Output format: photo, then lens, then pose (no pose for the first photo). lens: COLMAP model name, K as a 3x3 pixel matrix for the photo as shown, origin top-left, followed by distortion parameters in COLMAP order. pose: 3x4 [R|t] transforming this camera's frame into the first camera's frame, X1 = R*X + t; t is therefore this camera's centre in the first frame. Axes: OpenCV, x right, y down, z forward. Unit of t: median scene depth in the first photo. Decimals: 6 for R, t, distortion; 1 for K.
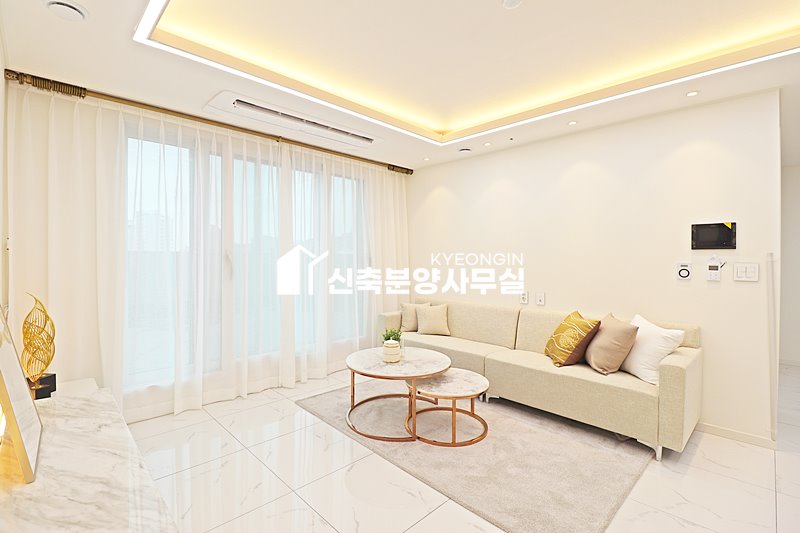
lens RADIAL K [[366.2, 0, 398.2], [0, 366.2, 258.6], [0, 0, 1]] dist [-0.010732, -0.006316]
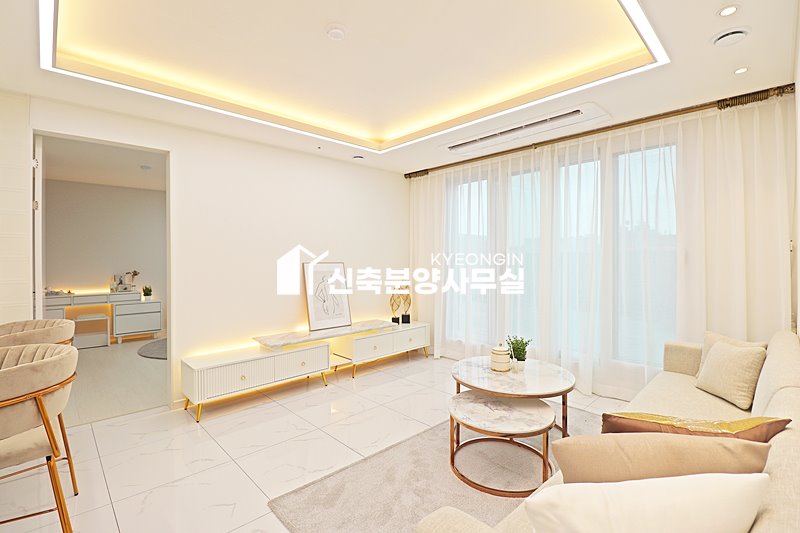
lens RADIAL K [[366.2, 0, 399.8], [0, 366.2, 256.4], [0, 0, 1]] dist [-0.010732, -0.006316]
pose [[-0.008784, -0.009894, -0.999912, 0.901497], [0.007989, 0.999918, -0.009964, 0.002168], [0.999930, -0.008076, -0.008704, 0.750339]]
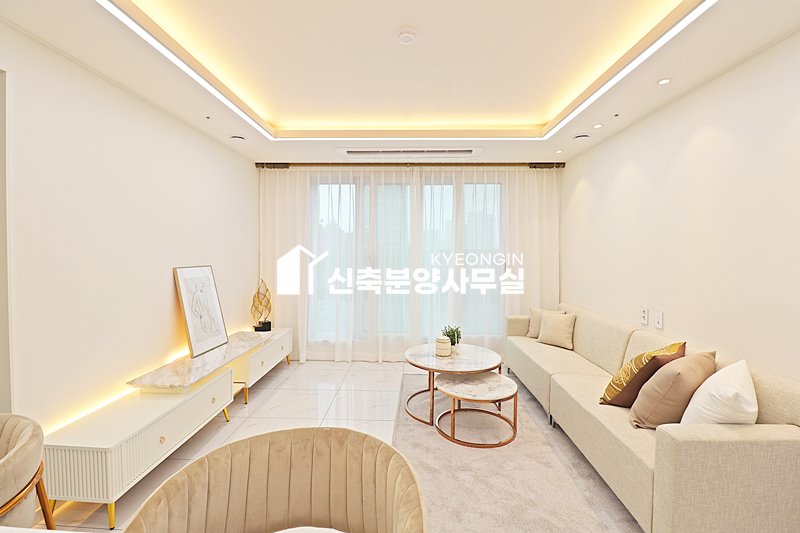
lens RADIAL K [[366.2, 0, 399.5], [0, 366.2, 260.8], [0, 0, 1]] dist [-0.010732, -0.006316]
pose [[0.692902, 0.018251, -0.720800, 0.685448], [-0.002215, 0.999729, 0.023185, -0.033213], [0.721028, -0.014469, 0.692755, 0.130080]]
